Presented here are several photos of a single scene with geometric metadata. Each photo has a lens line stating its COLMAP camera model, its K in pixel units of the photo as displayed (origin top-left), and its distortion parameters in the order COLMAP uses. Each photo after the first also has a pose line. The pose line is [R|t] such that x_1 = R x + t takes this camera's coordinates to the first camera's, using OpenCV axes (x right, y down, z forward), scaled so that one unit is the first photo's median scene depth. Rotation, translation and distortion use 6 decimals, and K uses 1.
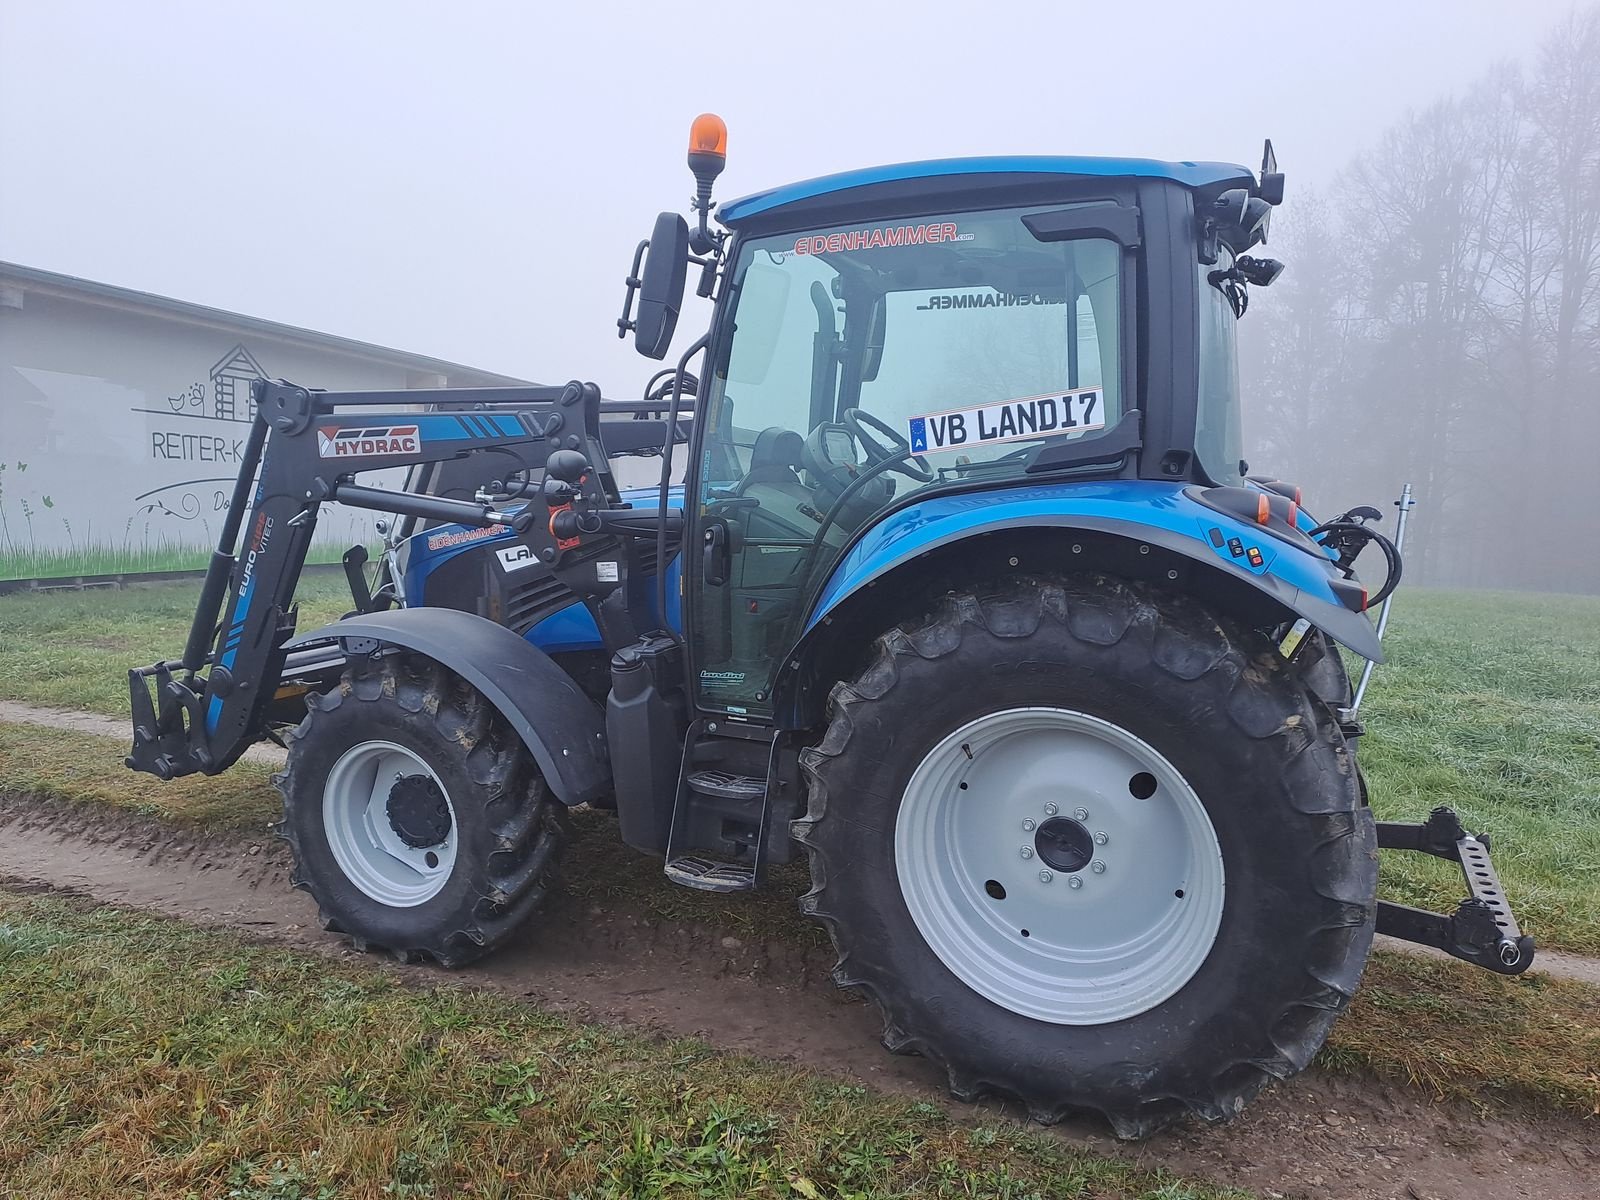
lens RADIAL K [[1161.0, 0, 776.4], [0, 1161.0, 612.1], [0, 0, 1]] dist [0.137985, -0.160057]
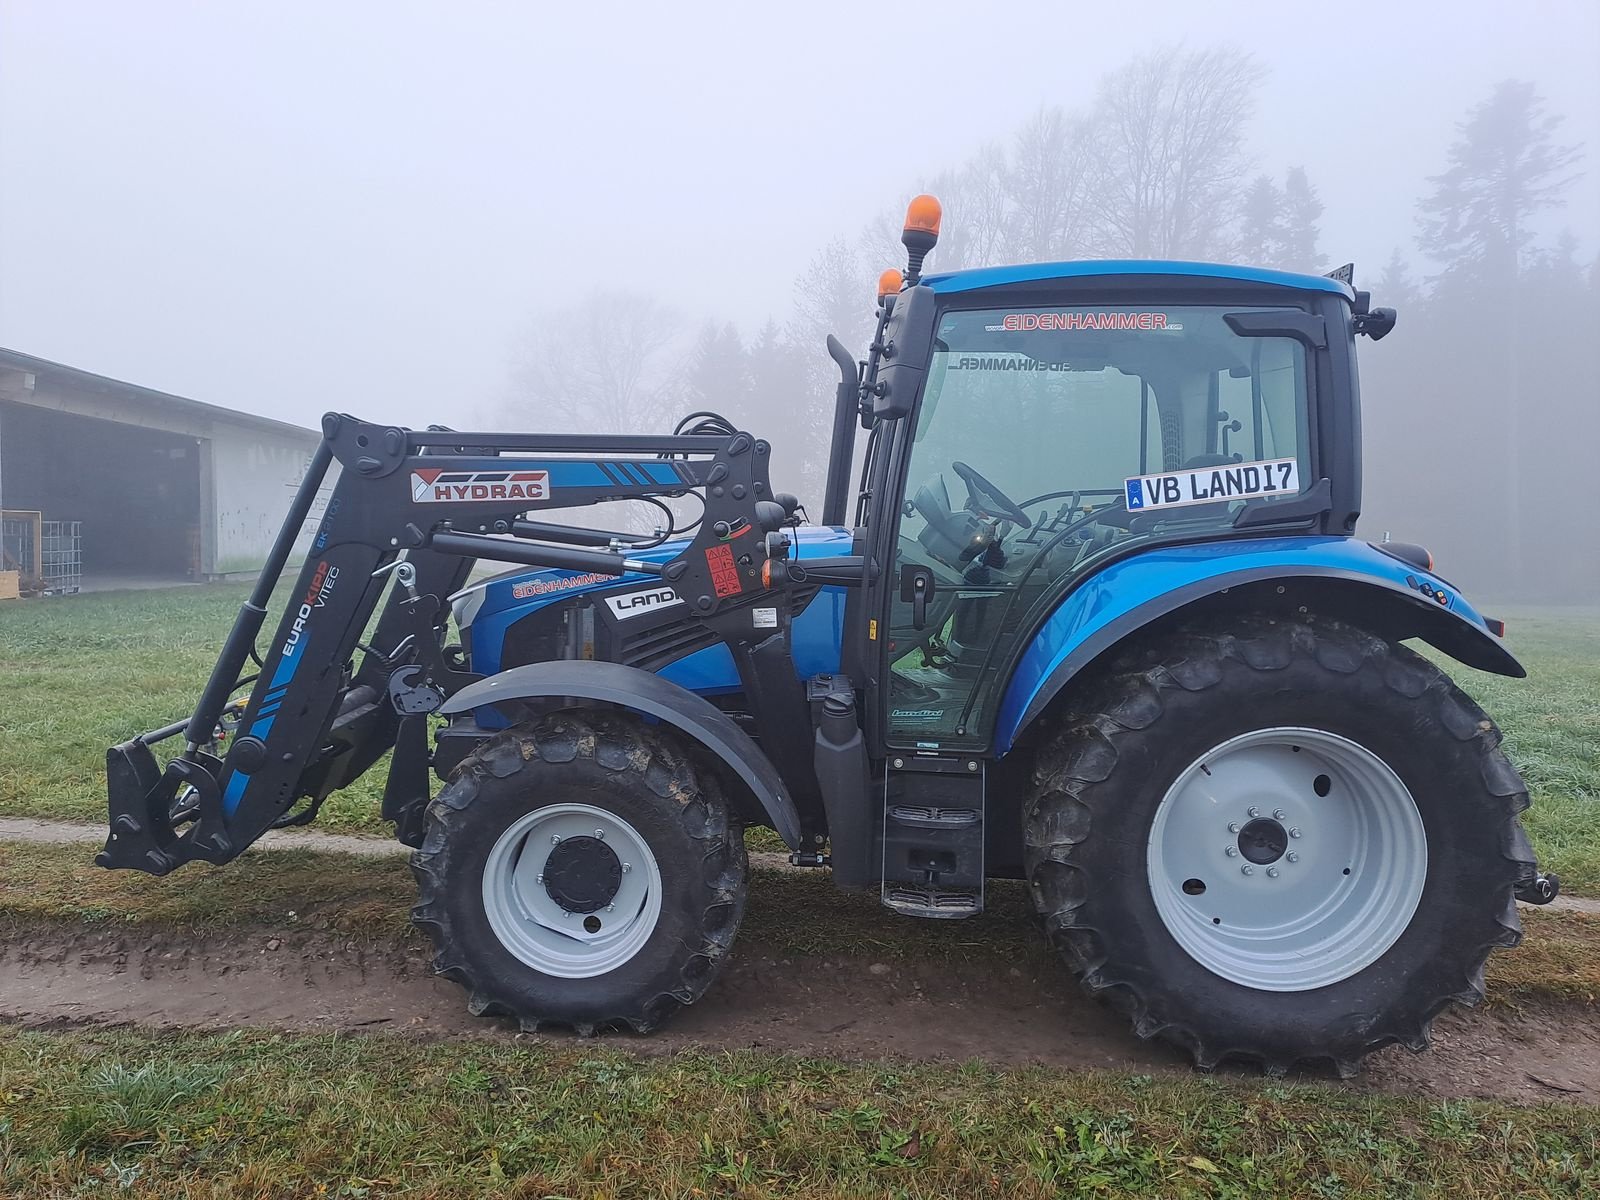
lens RADIAL K [[1164.4, 0, 777.5], [0, 1164.4, 599.1], [0, 0, 1]] dist [0.113769, -0.113497]
pose [[0.928709, -0.025389, 0.369940, -0.587101], [0.033888, 0.999290, -0.016493, -0.038794], [-0.369259, 0.027853, 0.928909, 0.058477]]
